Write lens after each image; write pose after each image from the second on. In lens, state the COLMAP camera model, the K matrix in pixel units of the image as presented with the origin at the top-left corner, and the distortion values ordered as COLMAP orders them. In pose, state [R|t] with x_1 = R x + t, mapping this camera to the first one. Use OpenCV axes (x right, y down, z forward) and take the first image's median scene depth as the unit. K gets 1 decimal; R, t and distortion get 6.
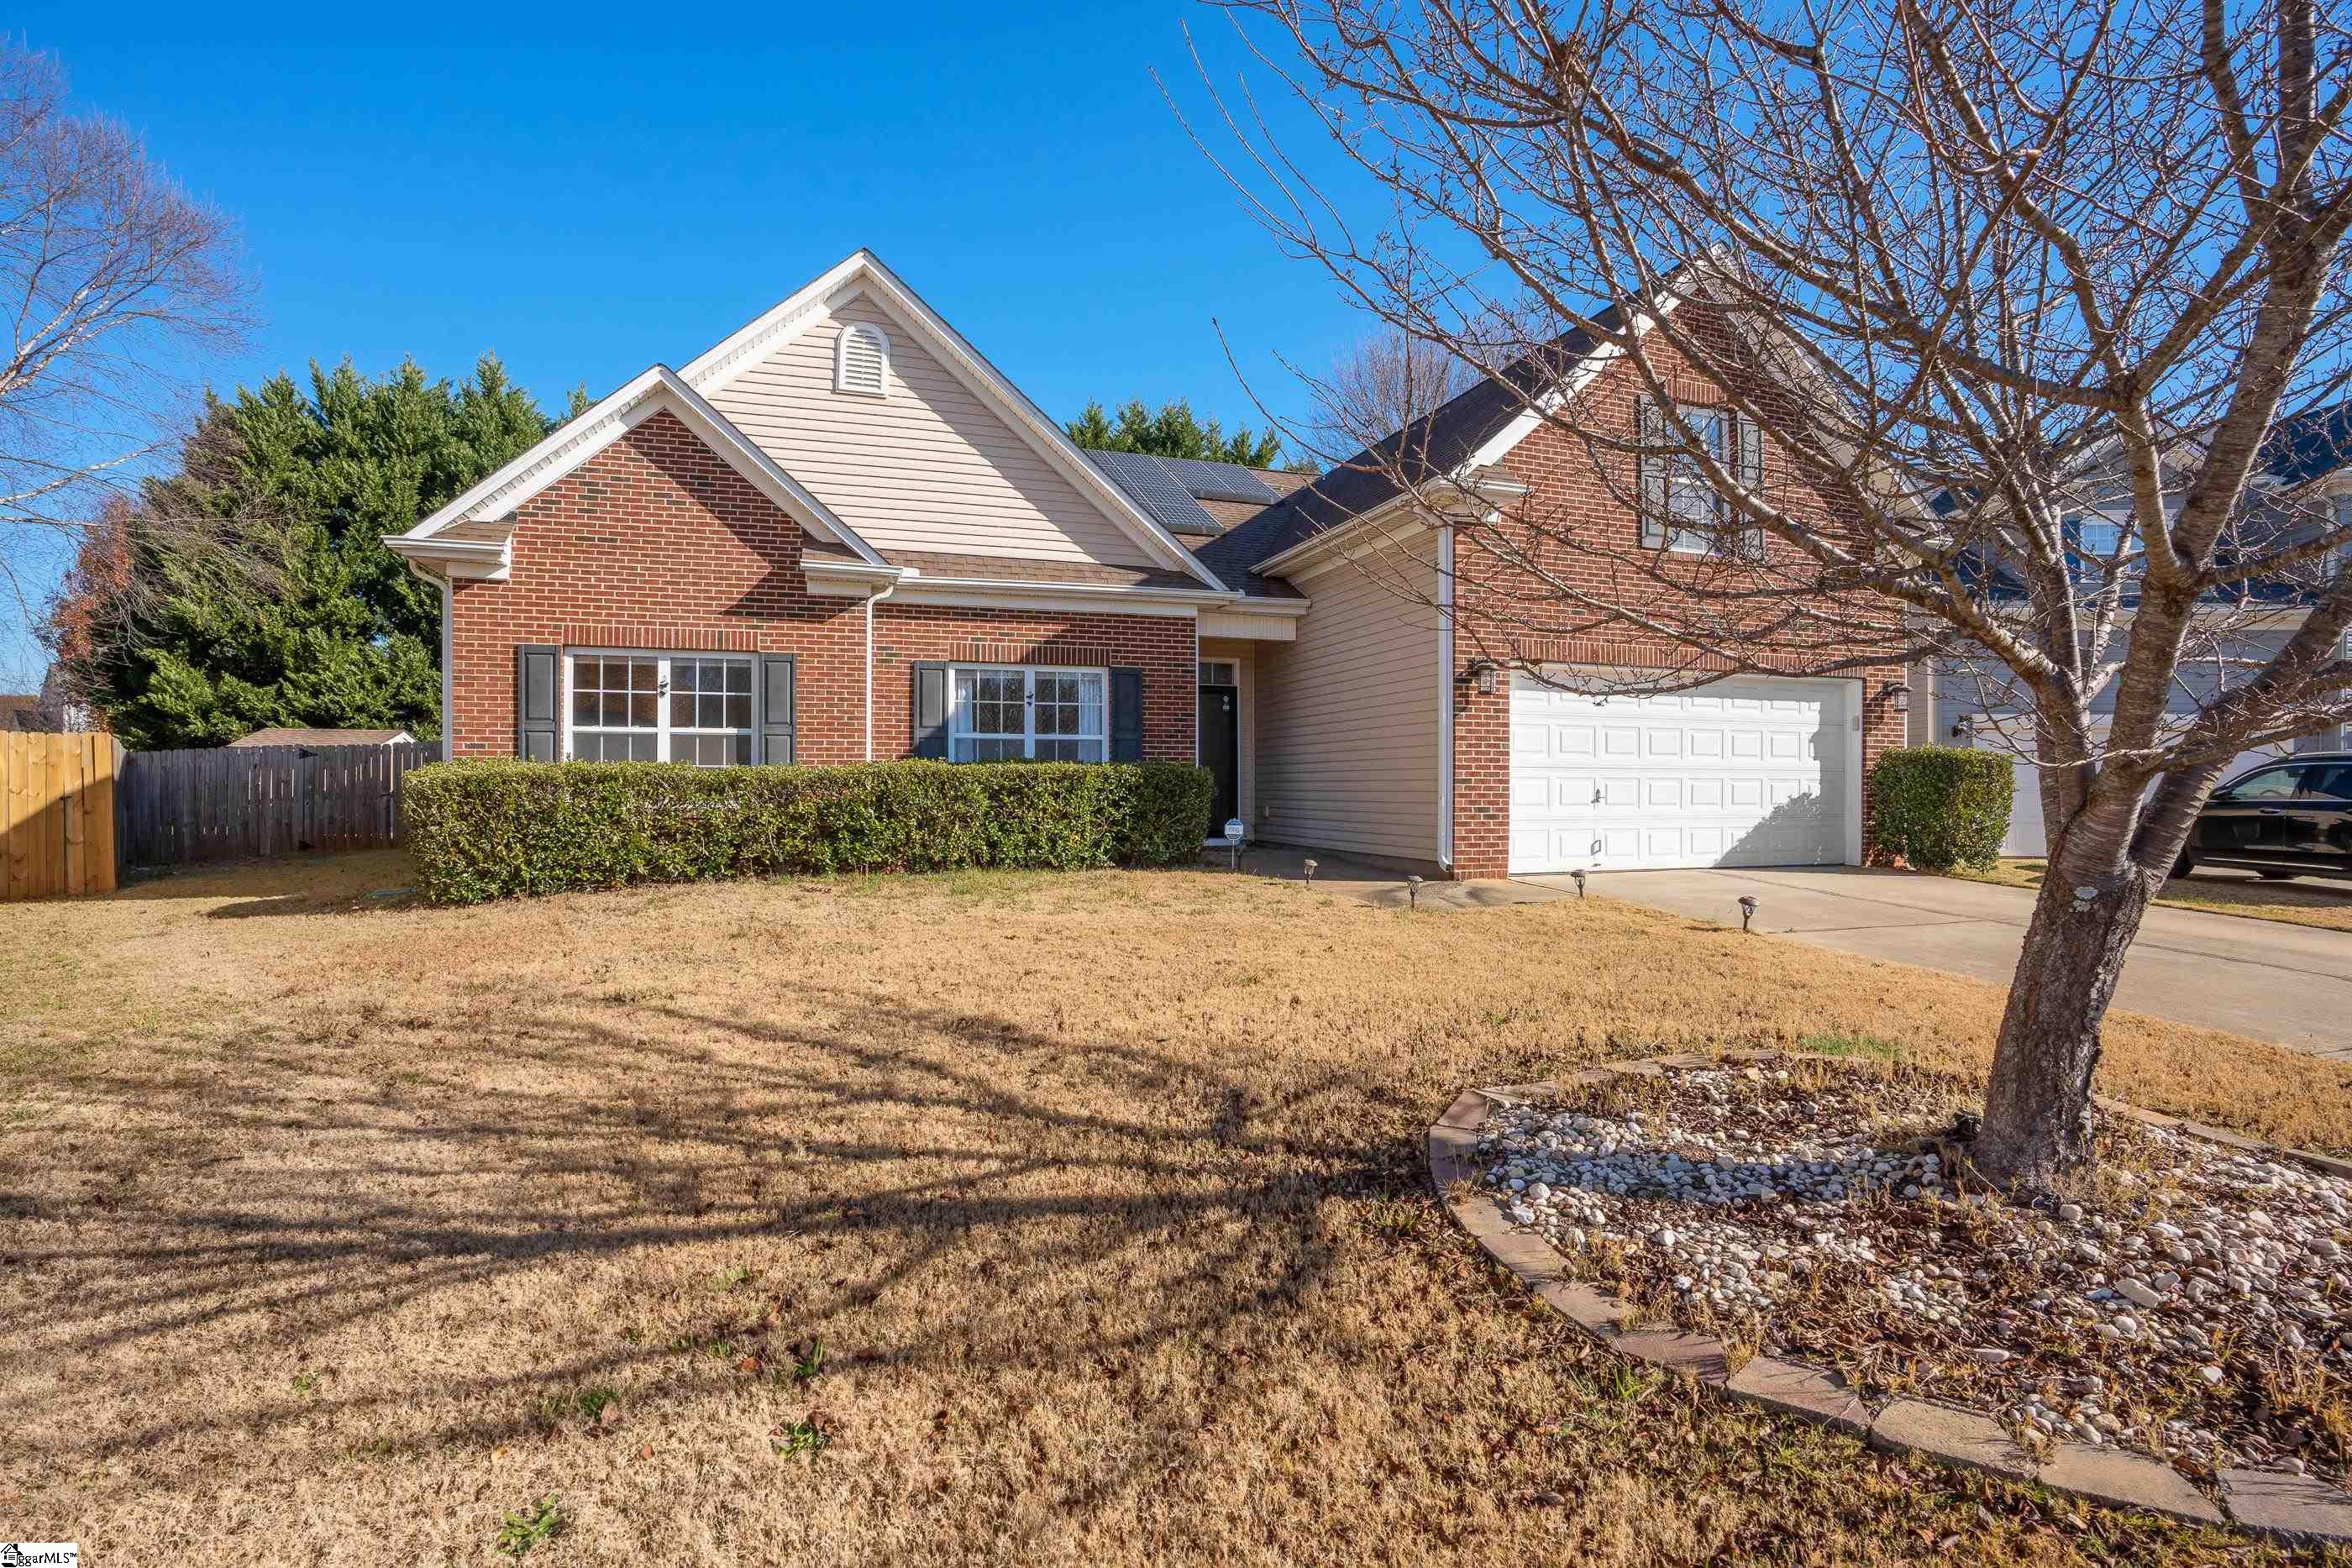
lens RADIAL K [[1072.3, 0, 1176.0], [0, 1072.3, 784.0], [0, 0, 1]] dist [-0.038051, 0.000059]
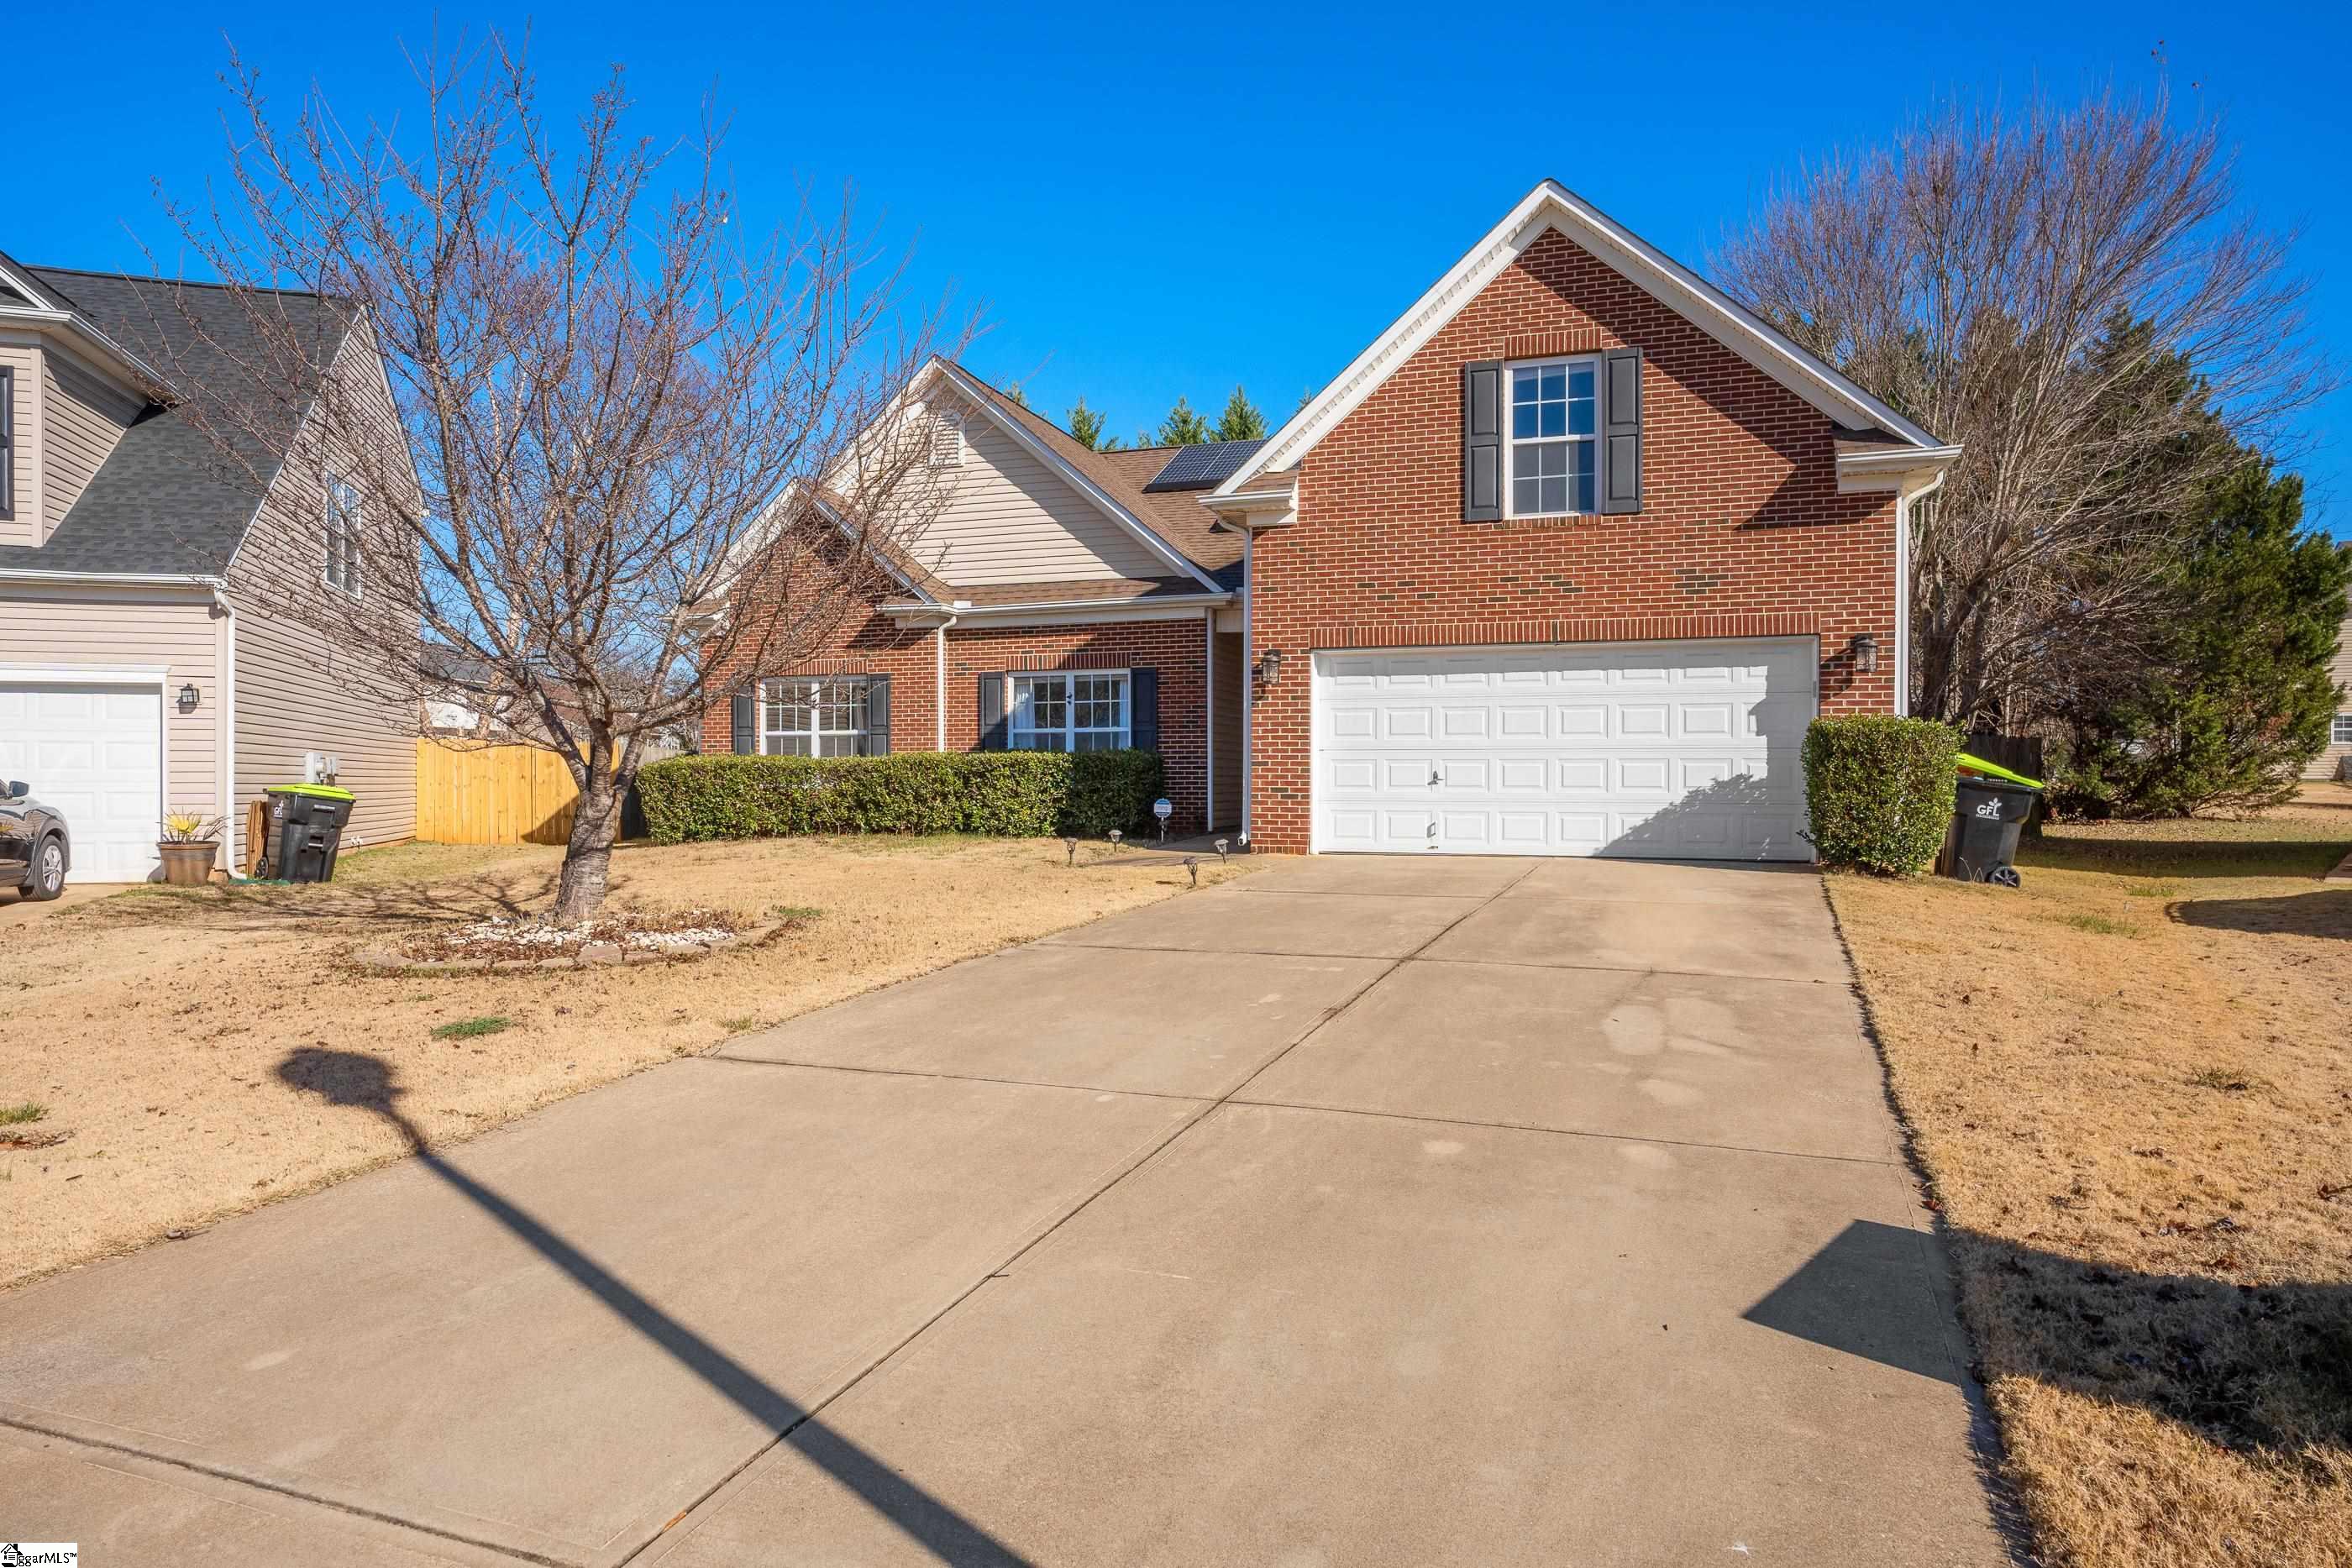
lens RADIAL K [[1394.9, 0, 1183.1], [0, 1394.9, 773.7], [0, 0, 1]] dist [0.037117, -0.105425]
pose [[0.791876, -0.004373, -0.610666, 0.986668], [0.001495, 0.999985, -0.005222, 0.013665], [0.610680, 0.003222, 0.791871, -0.165668]]
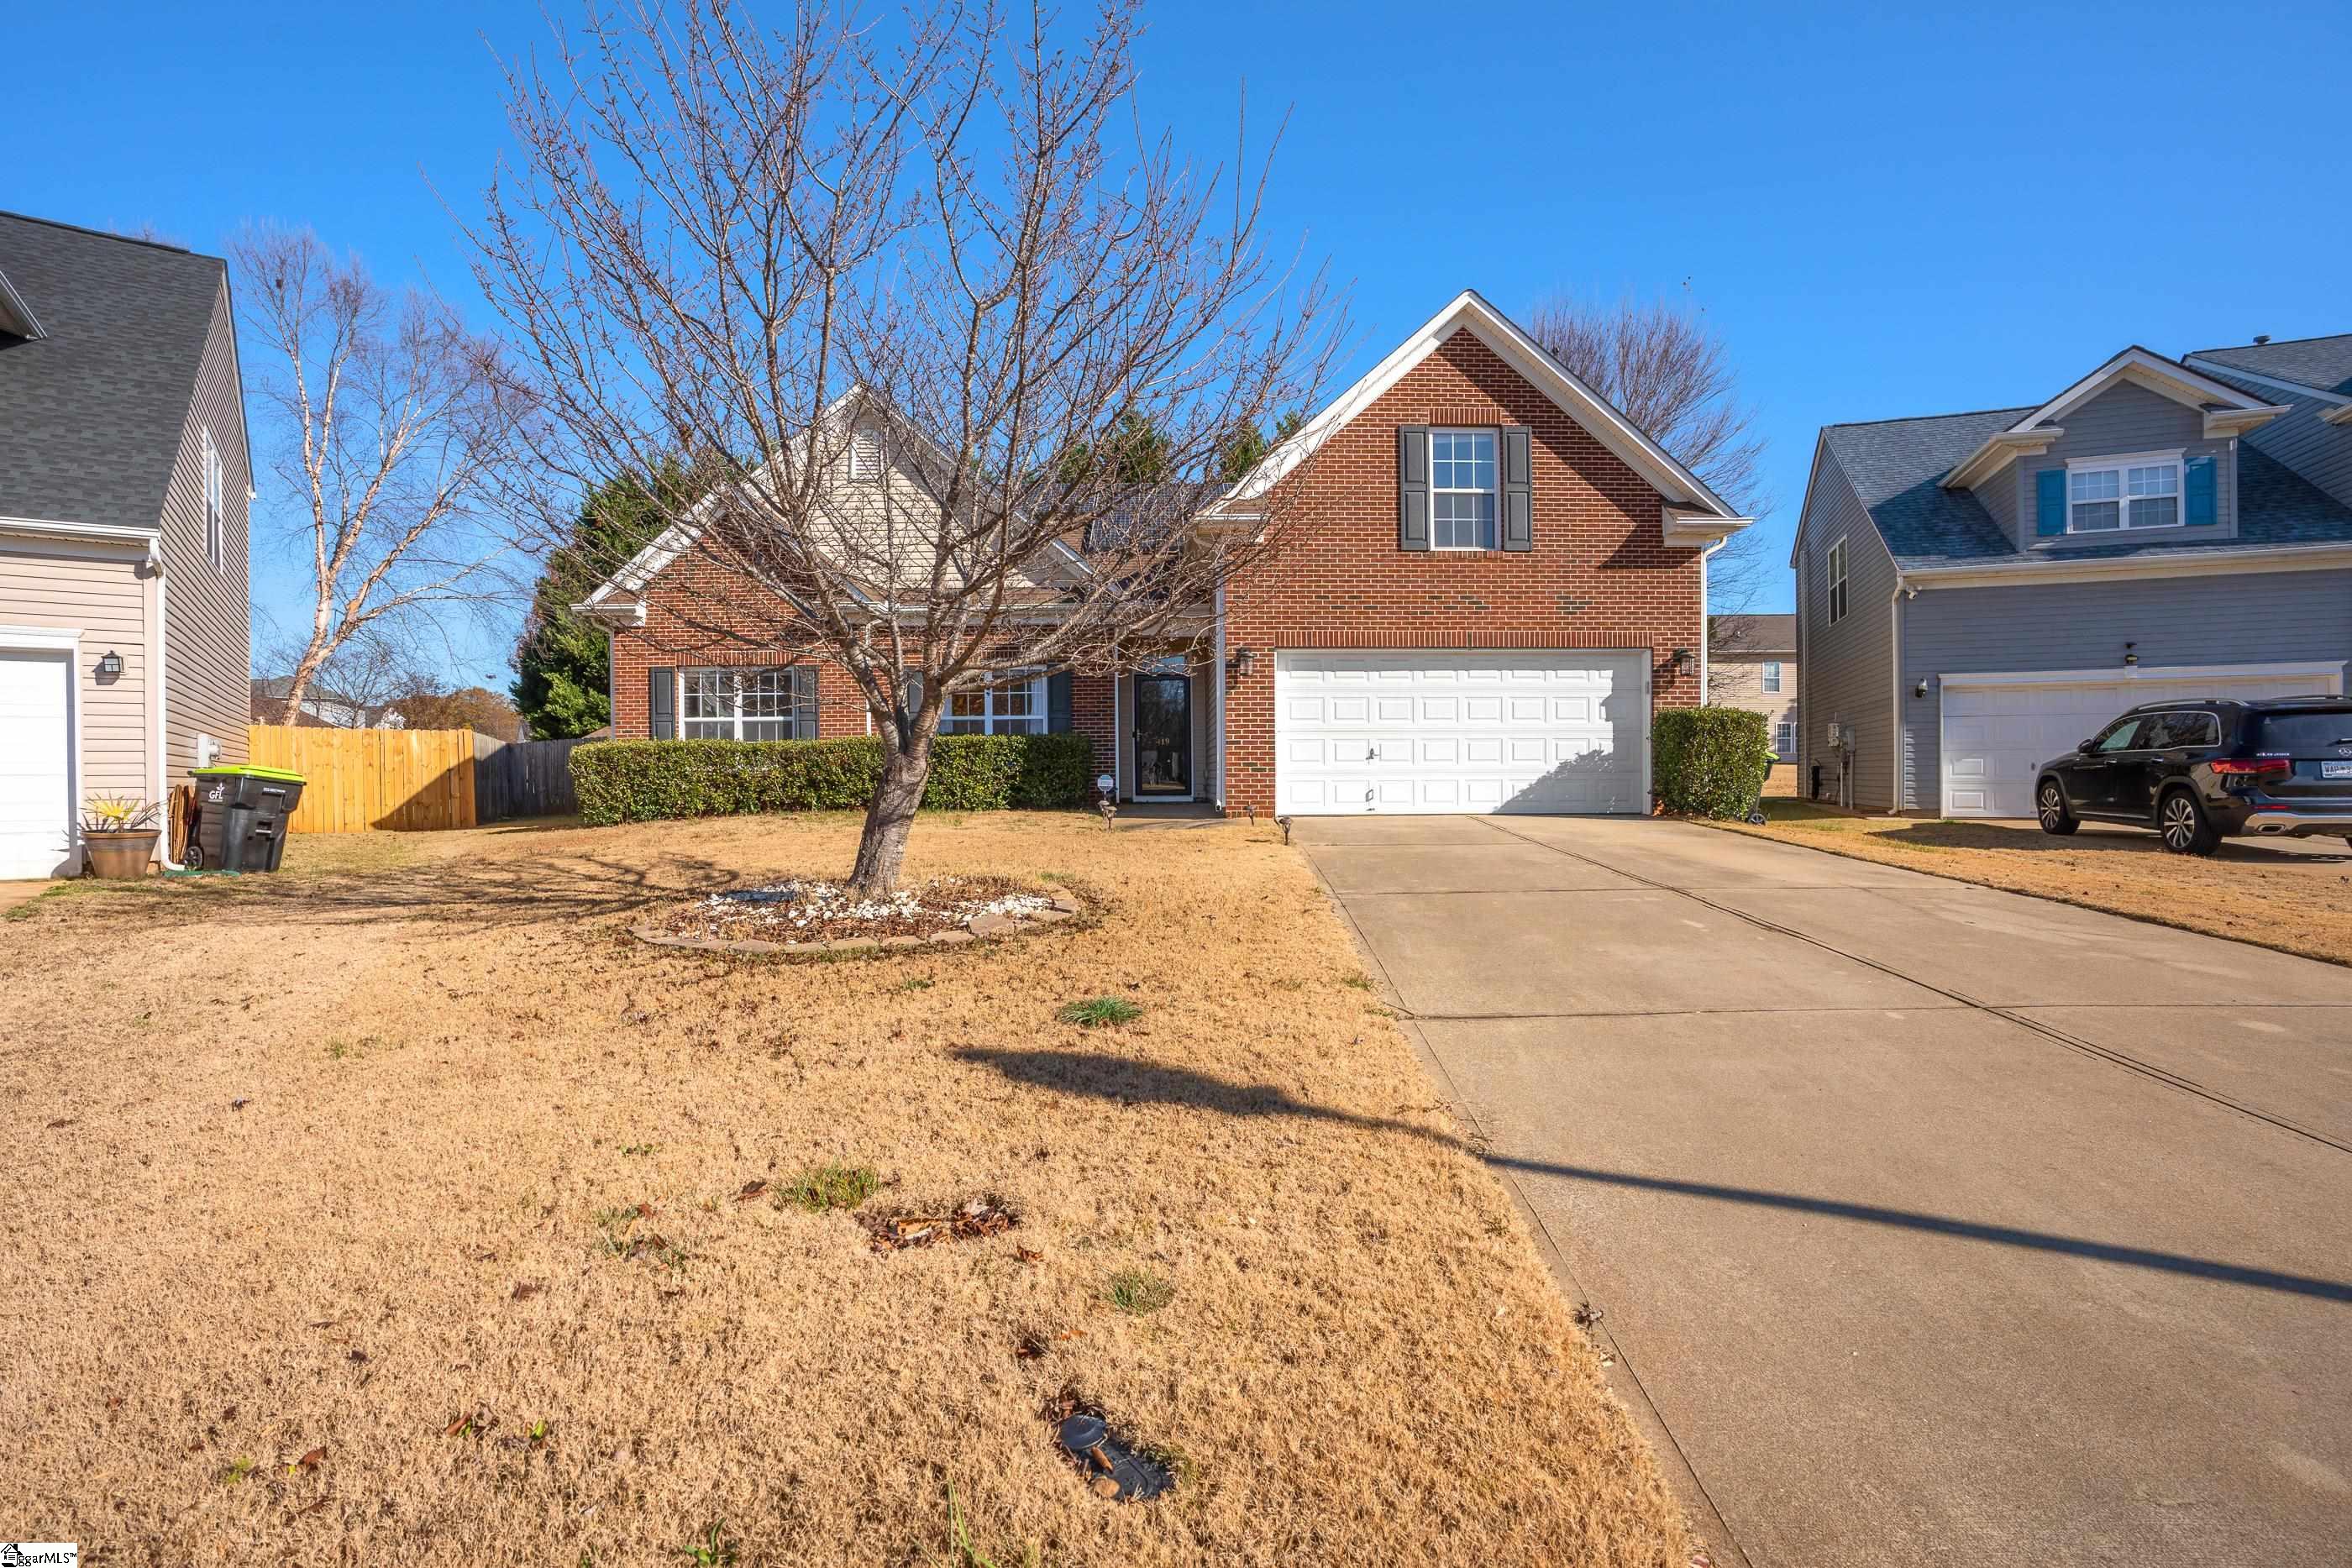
lens RADIAL K [[1066.8, 0, 1176.0], [0, 1066.8, 784.0], [0, 0, 1]] dist [-0.044157, 0.000767]
pose [[0.953239, -0.005703, -0.302164, 0.542921], [0.009479, 0.999894, 0.011032, 0.030015], [0.302069, -0.013380, 0.953192, -0.243518]]
